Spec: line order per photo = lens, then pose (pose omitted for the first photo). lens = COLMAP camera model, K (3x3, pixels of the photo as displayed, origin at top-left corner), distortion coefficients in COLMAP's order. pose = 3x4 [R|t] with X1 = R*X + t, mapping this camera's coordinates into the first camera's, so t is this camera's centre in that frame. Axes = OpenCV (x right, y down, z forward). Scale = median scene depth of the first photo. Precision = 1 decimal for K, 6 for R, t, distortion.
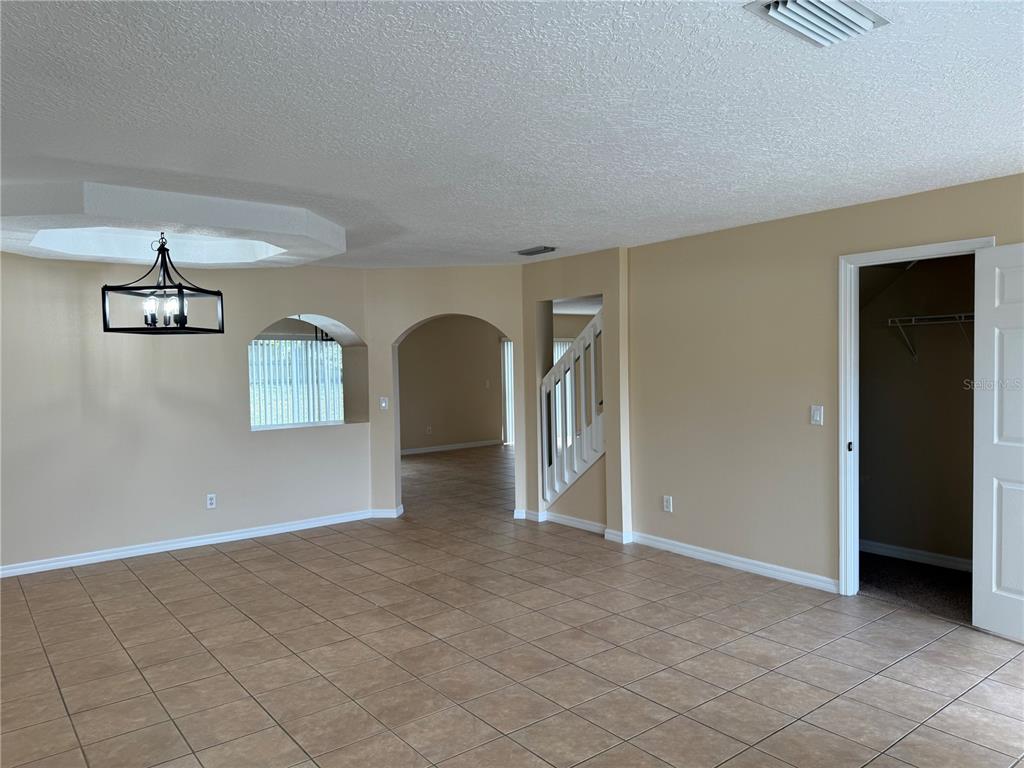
lens RADIAL K [[737.1, 0, 508.2], [0, 737.1, 366.0], [0, 0, 1]] dist [0.121190, -0.217755]
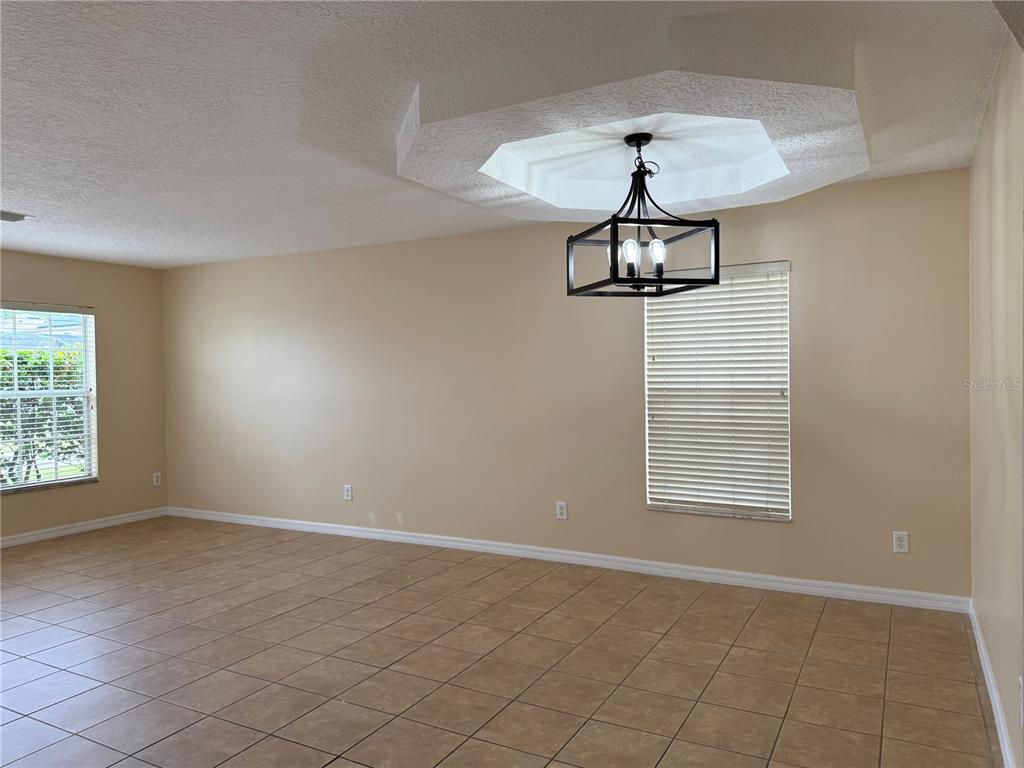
lens RADIAL K [[730.2, 0, 513.9], [0, 730.2, 407.0], [0, 0, 1]] dist [-0.005713, -0.004922]
pose [[-0.916929, 0.049760, -0.395937, -0.071712], [0.025024, 0.997412, 0.067400, 0.019881], [0.398266, 0.051893, -0.915801, 1.631462]]
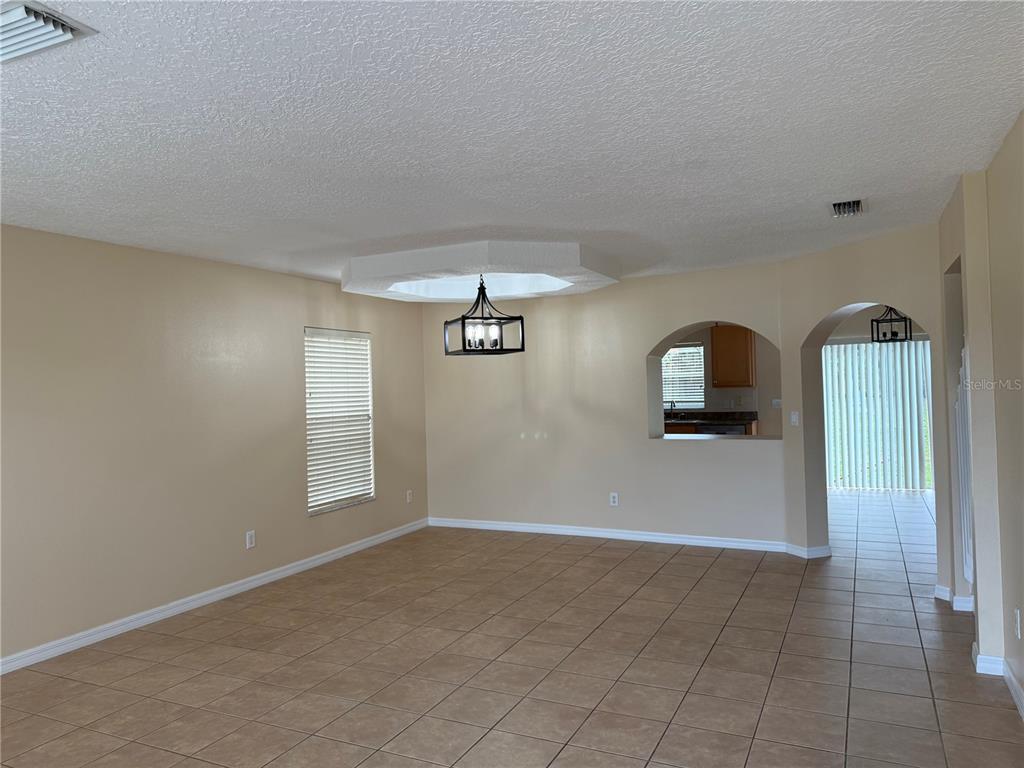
lens RADIAL K [[737.1, 0, 508.2], [0, 737.1, 366.0], [0, 0, 1]] dist [0.121190, -0.217755]
pose [[0.426332, -0.014888, -0.904444, 0.711617], [0.014605, 0.999848, -0.009573, -0.011402], [0.904449, -0.009128, 0.426485, 0.523940]]
